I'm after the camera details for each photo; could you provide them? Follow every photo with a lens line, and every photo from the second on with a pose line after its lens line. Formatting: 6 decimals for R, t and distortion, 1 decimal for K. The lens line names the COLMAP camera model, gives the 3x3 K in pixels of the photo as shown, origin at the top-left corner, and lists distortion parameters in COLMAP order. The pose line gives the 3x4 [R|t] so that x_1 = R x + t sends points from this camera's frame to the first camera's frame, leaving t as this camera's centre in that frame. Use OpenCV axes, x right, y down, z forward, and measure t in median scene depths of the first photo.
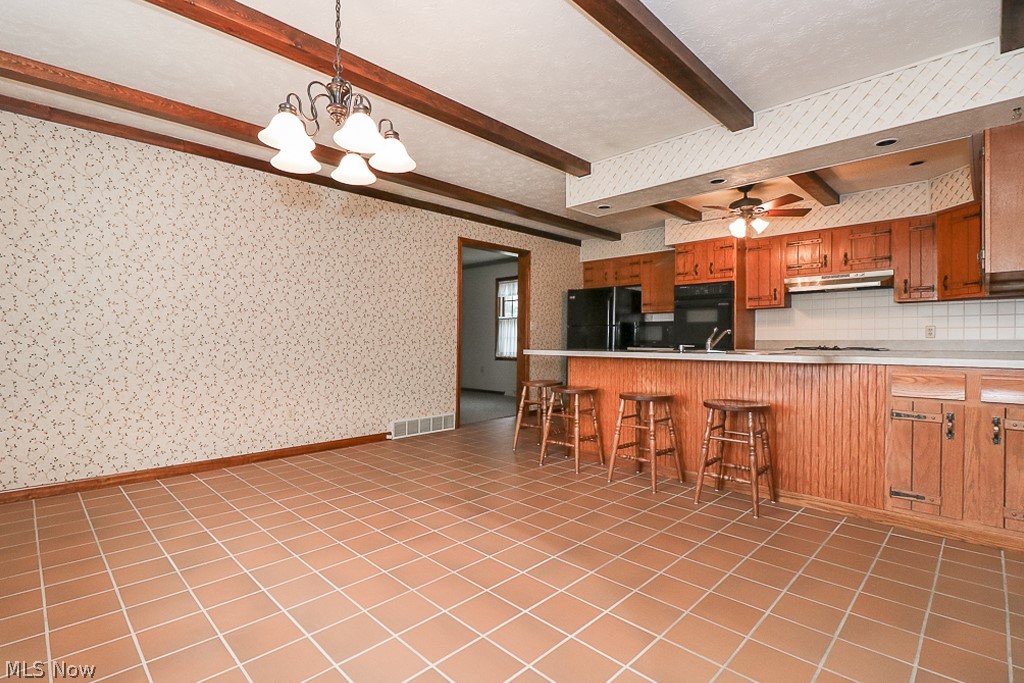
lens RADIAL K [[488.5, 0, 504.0], [0, 488.5, 348.1], [0, 0, 1]] dist [0.001313, -0.002543]
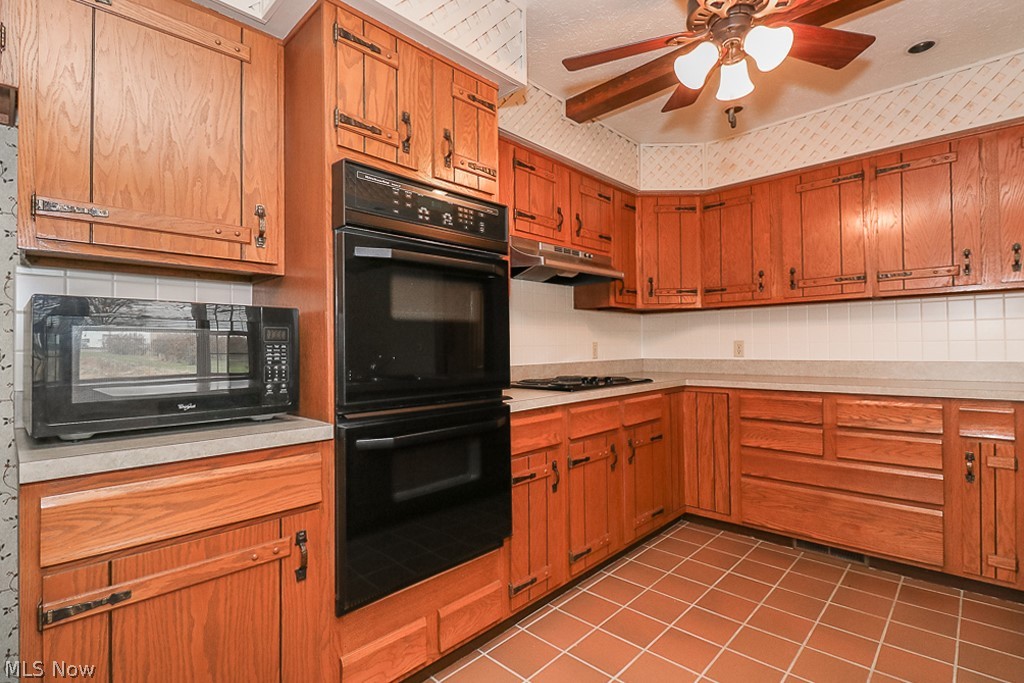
lens RADIAL K [[488.5, 0, 493.8], [0, 488.5, 335.5], [0, 0, 1]] dist [0.001313, -0.002543]
pose [[-0.009423, 0.019259, 0.999770, 0.145343], [0.023135, 0.999551, -0.019036, -0.047606], [-0.999688, 0.022950, -0.009864, 1.174655]]
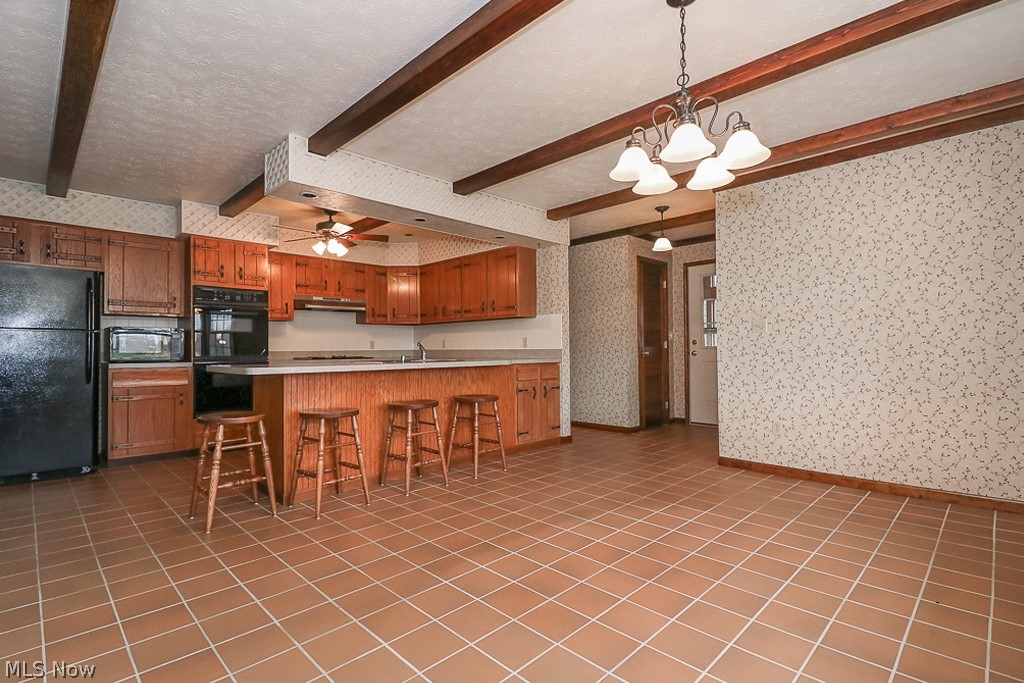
lens RADIAL K [[488.5, 0, 512.2], [0, 488.5, 343.5], [0, 0, 1]] dist [0.001313, -0.002543]
pose [[-0.015004, 0.010483, 0.999832, -0.594910], [0.023557, 0.999671, -0.010128, -0.013088], [-0.999610, 0.023402, -0.015246, 0.614063]]
